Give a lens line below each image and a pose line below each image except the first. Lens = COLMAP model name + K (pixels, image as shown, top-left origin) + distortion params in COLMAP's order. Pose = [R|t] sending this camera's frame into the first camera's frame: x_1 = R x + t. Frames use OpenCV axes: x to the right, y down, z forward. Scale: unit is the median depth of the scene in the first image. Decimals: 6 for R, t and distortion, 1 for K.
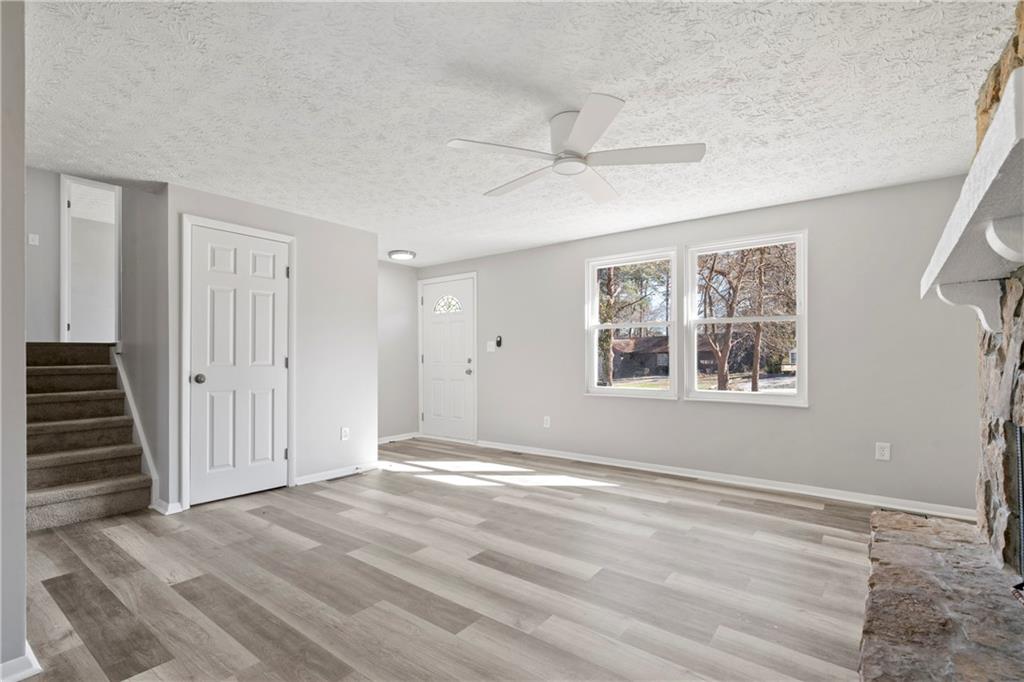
lens RADIAL K [[476.3, 0, 503.2], [0, 476.3, 355.8], [0, 0, 1]] dist [-0.000021, 0.000043]
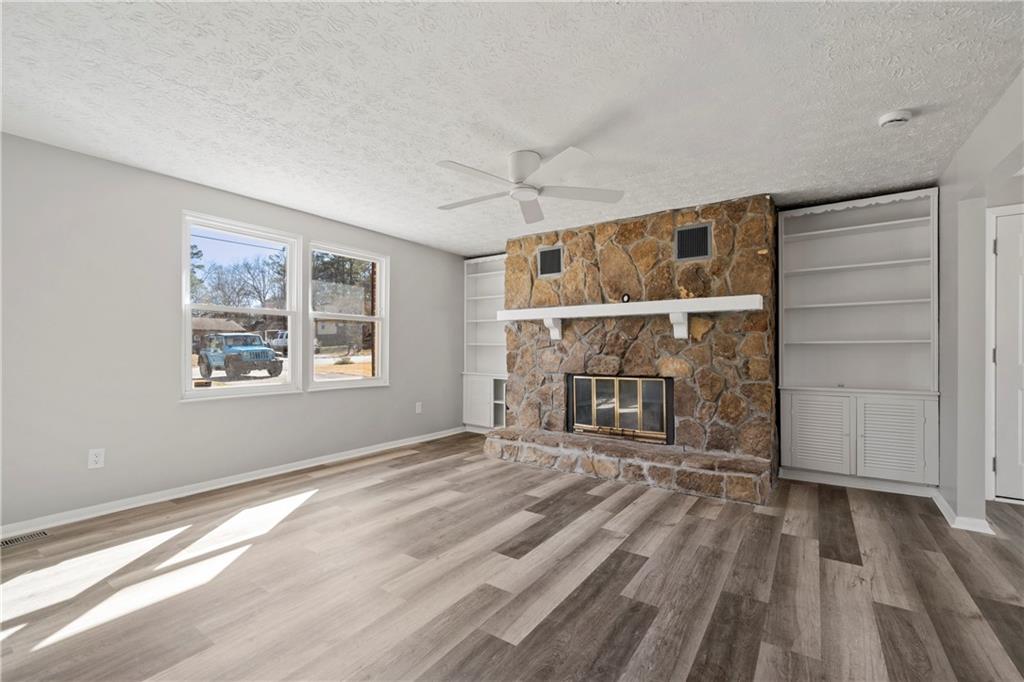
lens RADIAL K [[446.5, 0, 500.5], [0, 446.5, 347.8], [0, 0, 1]] dist [-0.000847, 0.000257]
pose [[-0.040785, 0.004998, 0.999155, -0.867306], [-0.004580, 0.999976, -0.005189, 0.005874], [-0.999157, -0.004788, -0.040761, 0.957082]]
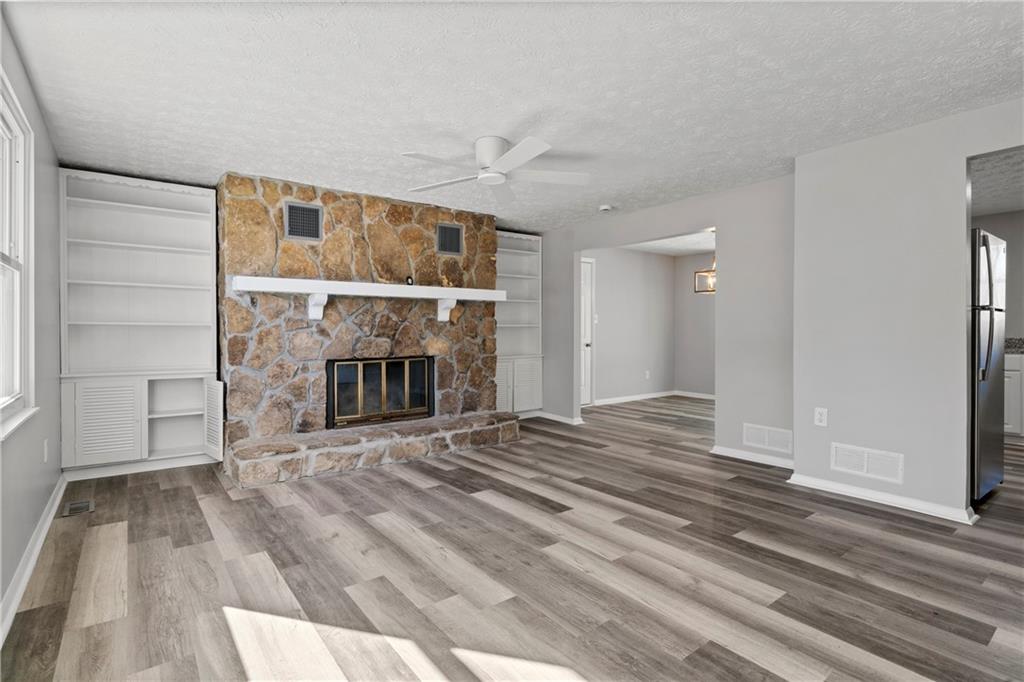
lens RADIAL K [[494.3, 0, 504.4], [0, 494.3, 336.7], [0, 0, 1]] dist [0.000831, 0.000215]
pose [[-0.965793, 0.000165, 0.259313, -0.197270], [0.002873, 0.999945, 0.010063, 0.005026], [-0.259297, 0.010464, -0.965741, 1.939582]]
